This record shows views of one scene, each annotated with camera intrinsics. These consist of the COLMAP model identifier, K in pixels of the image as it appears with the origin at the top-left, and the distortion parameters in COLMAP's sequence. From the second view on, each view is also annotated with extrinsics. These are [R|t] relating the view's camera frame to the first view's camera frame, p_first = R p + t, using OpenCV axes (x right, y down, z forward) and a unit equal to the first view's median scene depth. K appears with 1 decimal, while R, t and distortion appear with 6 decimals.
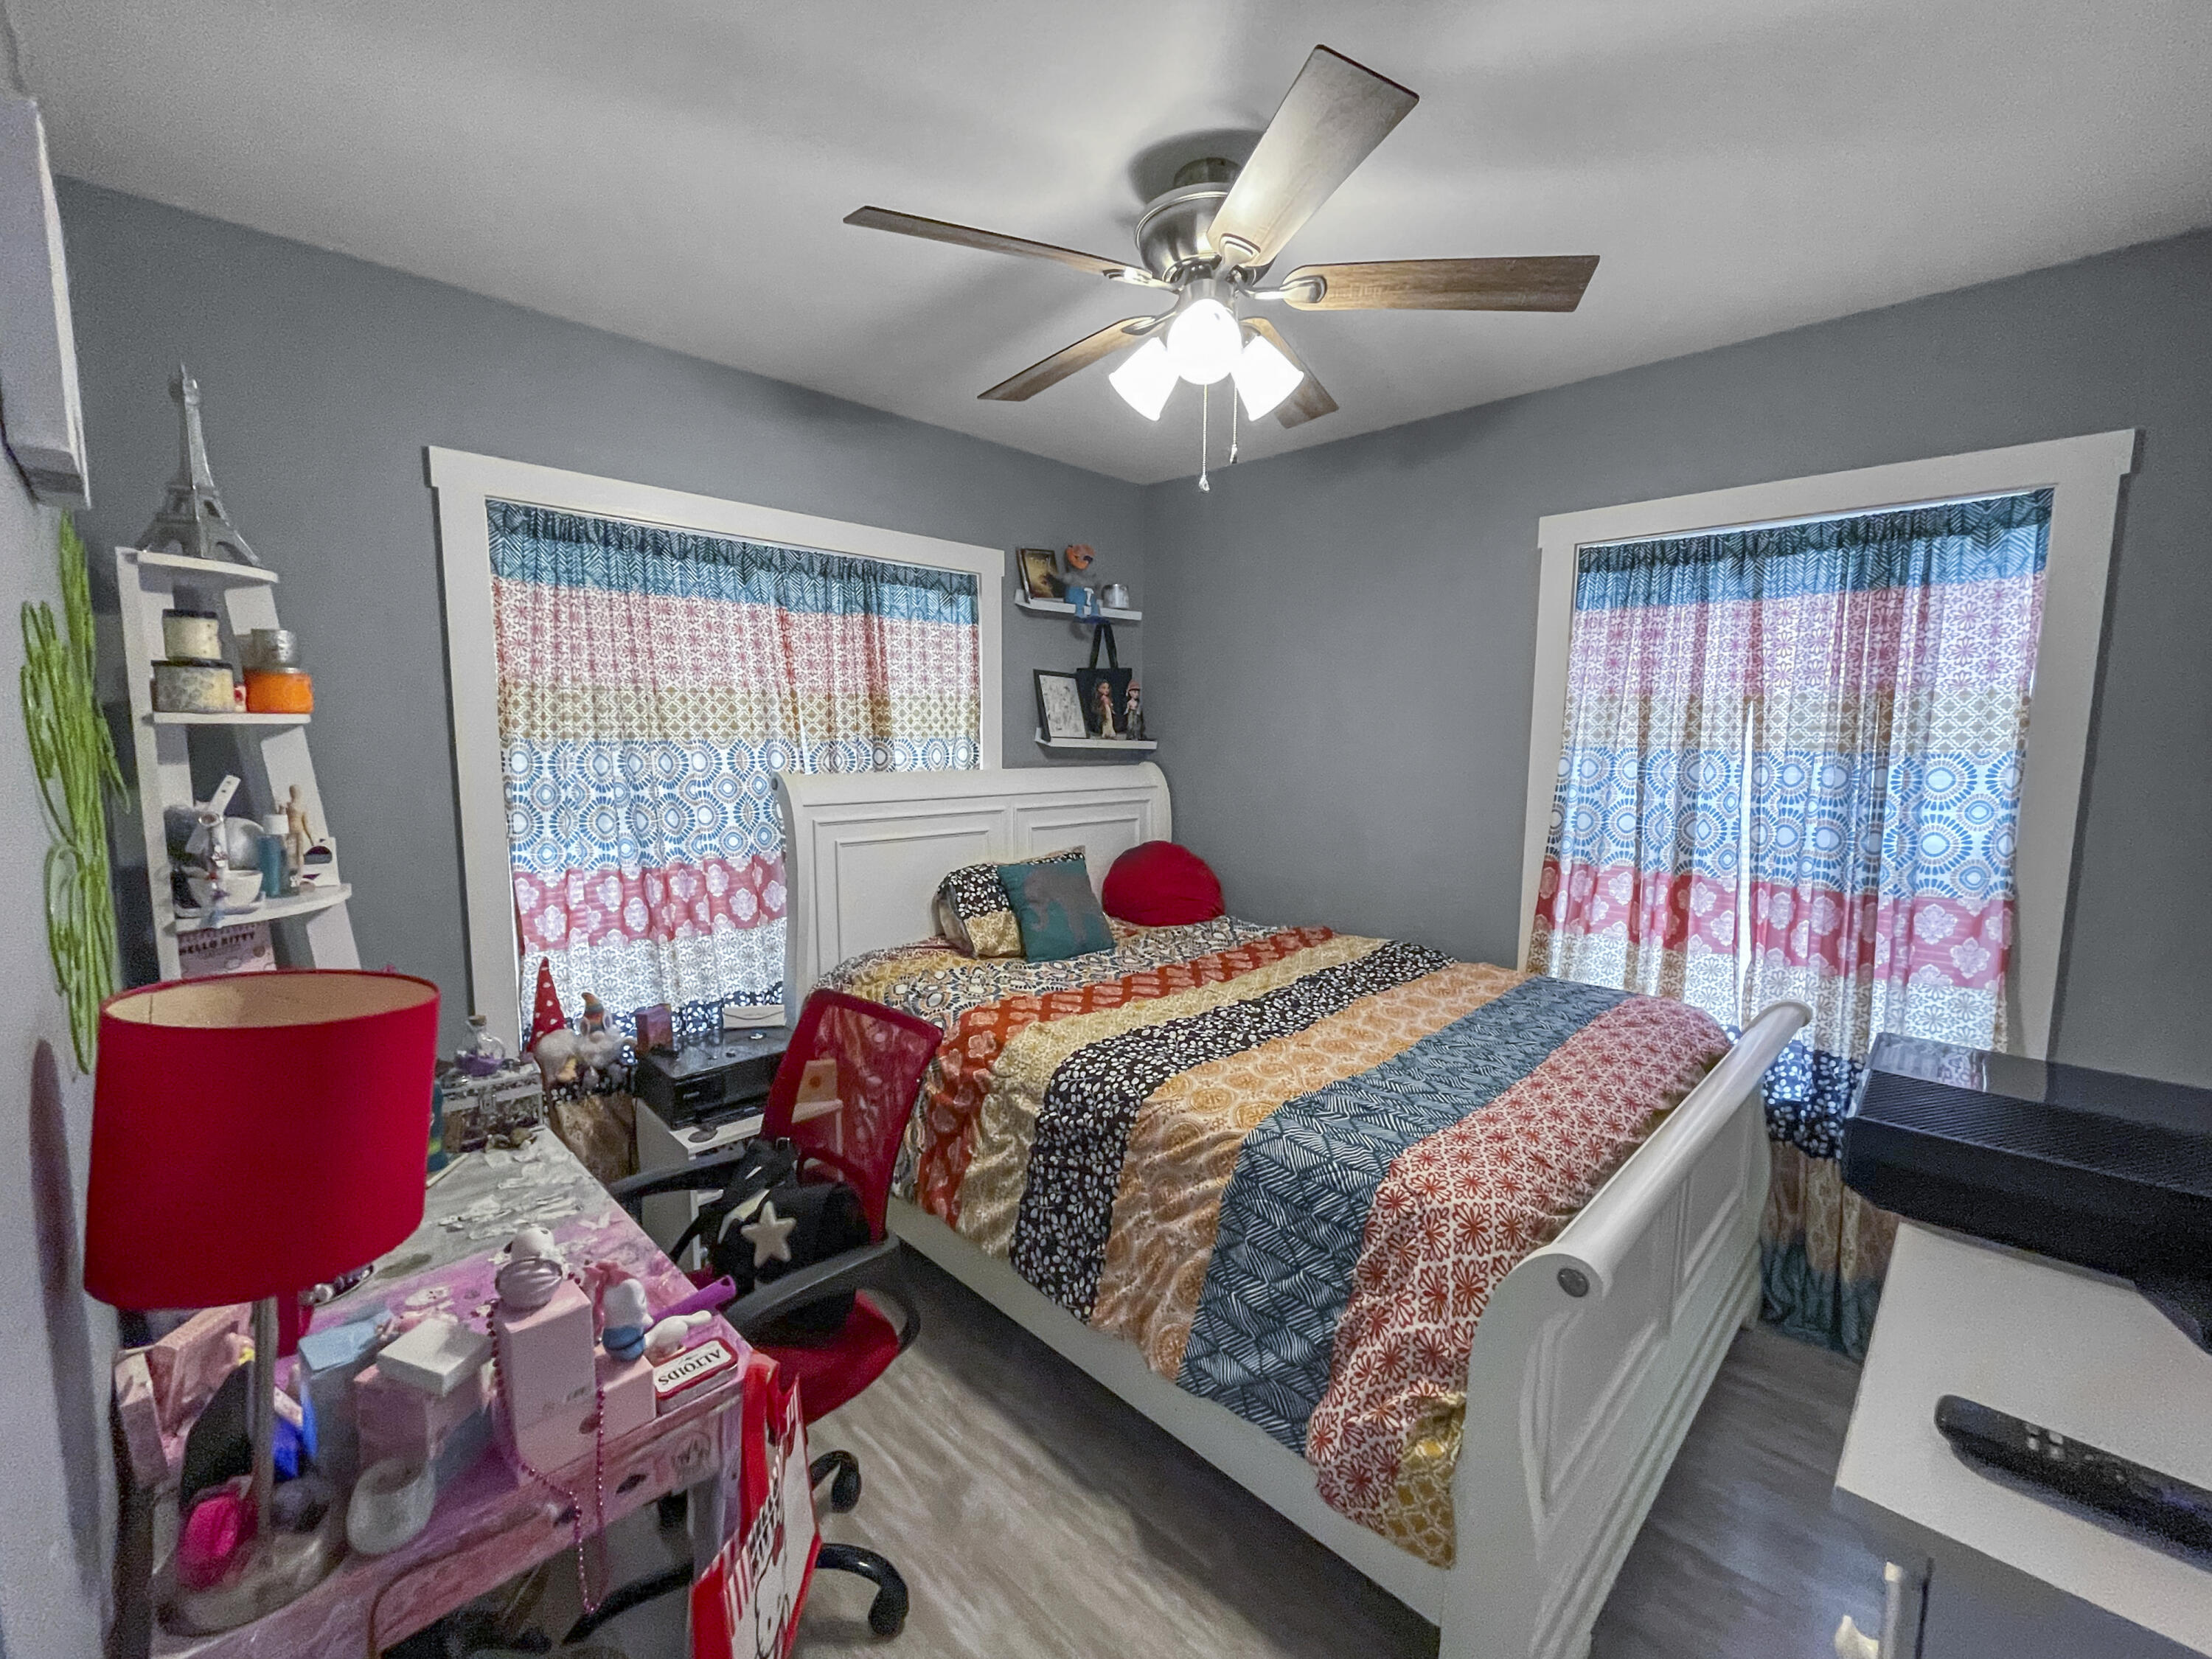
lens RADIAL K [[940.7, 0, 1109.3], [0, 940.7, 841.6], [0, 0, 1]] dist [0.000071, -0.000549]
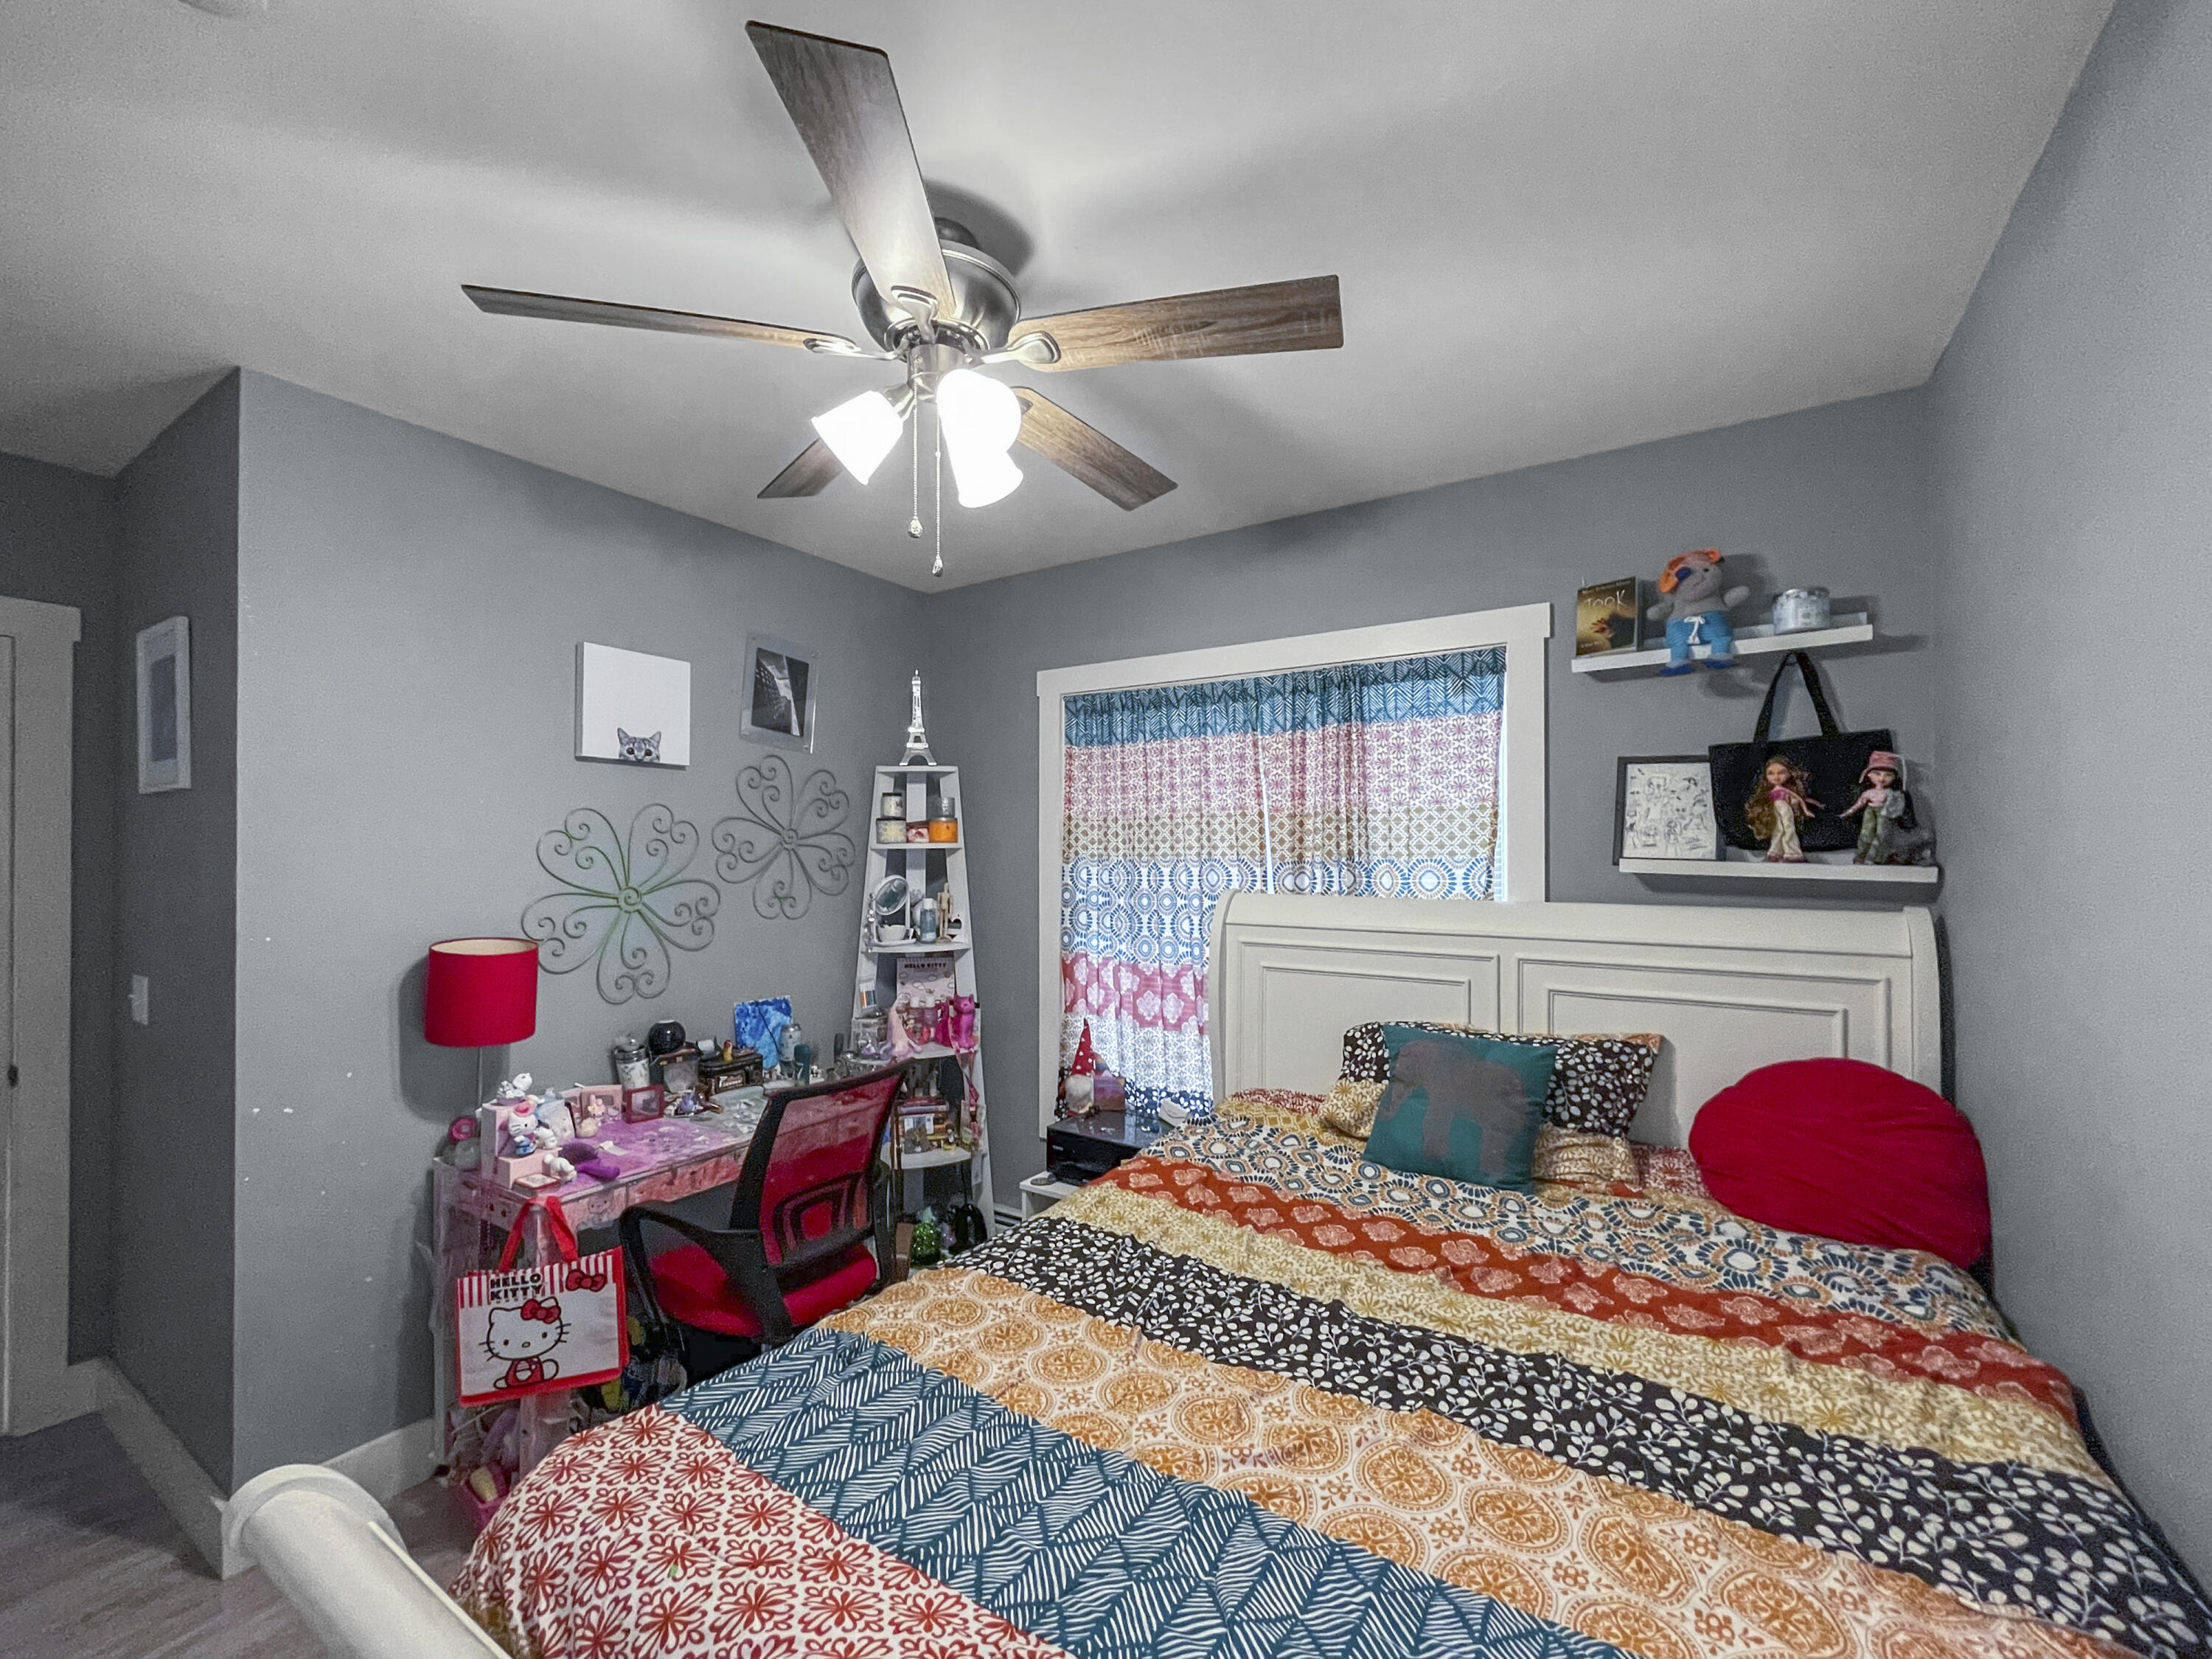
lens RADIAL K [[940.7, 0, 1109.3], [0, 940.7, 841.6], [0, 0, 1]] dist [0.000071, -0.000549]
pose [[0.179178, -0.015068, -0.983701, 0.597348], [-0.110253, 0.993277, -0.035297, -0.069261], [0.977619, 0.114781, 0.176312, 0.621684]]
